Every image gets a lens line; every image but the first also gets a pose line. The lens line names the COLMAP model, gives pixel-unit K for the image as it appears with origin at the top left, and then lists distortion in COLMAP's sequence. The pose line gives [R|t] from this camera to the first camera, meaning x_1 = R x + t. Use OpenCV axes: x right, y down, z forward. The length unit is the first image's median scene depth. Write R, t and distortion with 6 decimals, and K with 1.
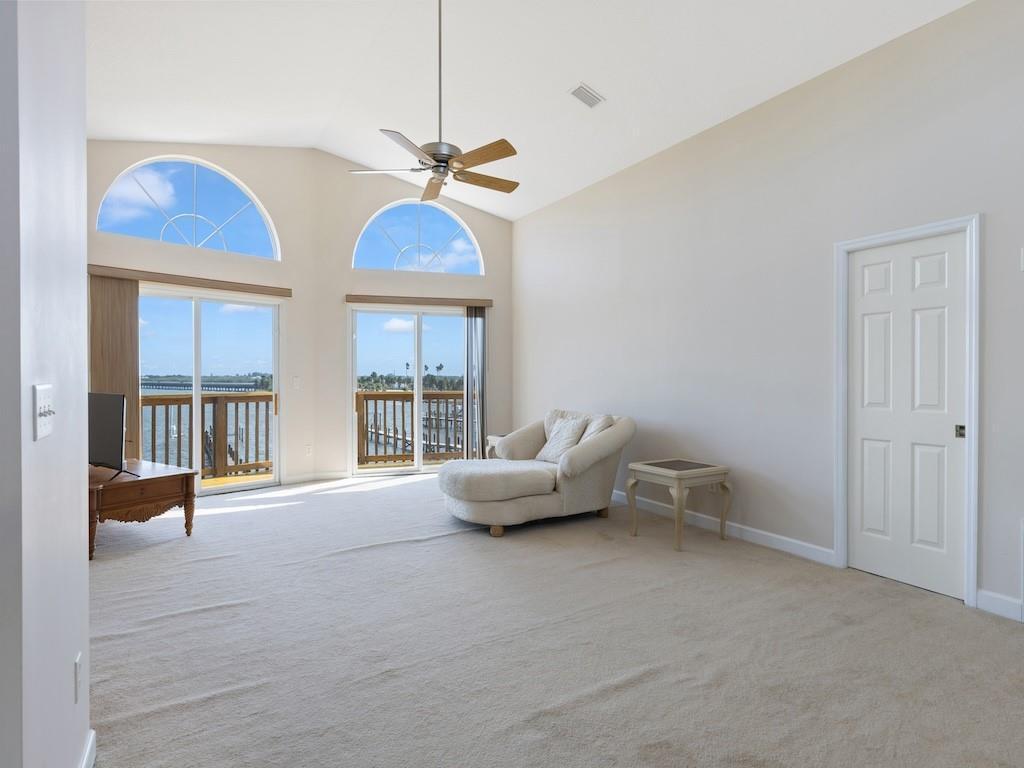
lens RADIAL K [[527.6, 0, 512.0], [0, 527.6, 384.0], [0, 0, 1]] dist [-0.002909, -0.000134]
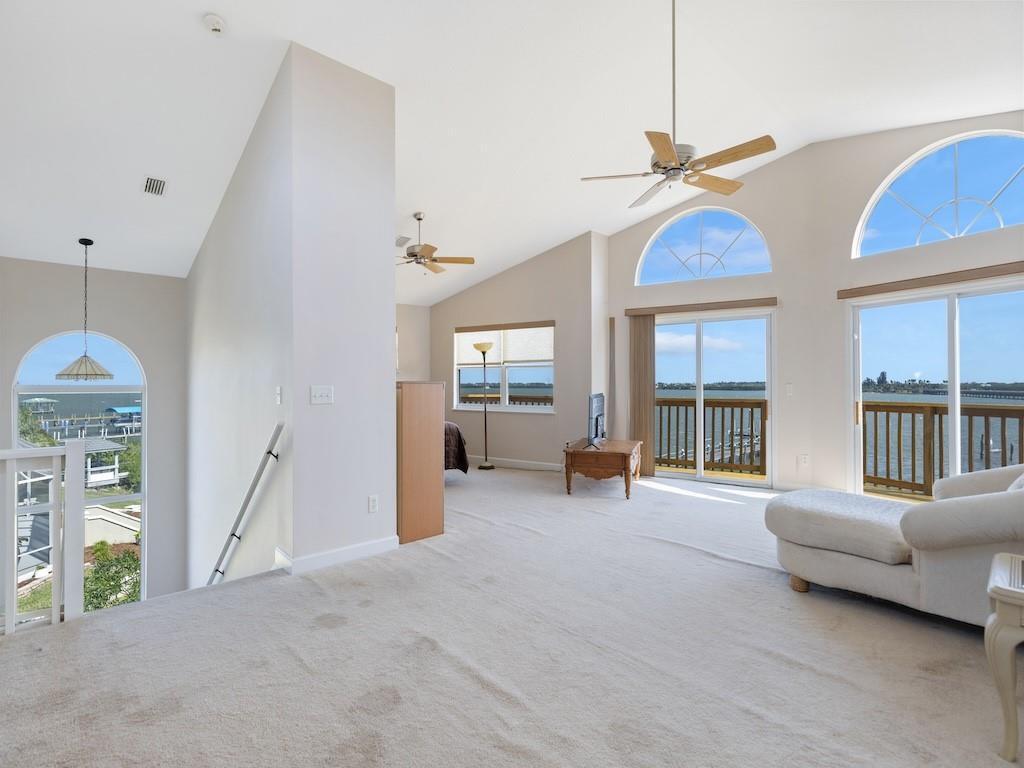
lens RADIAL K [[508.0, 0, 512.0], [0, 508.0, 384.0], [0, 0, 1]] dist [-0.002859, -0.000147]
pose [[0.184454, -0.002746, -0.982837, 0.541869], [-0.012591, 0.999907, -0.005157, -0.002088], [0.982760, 0.013326, 0.184402, 0.391131]]
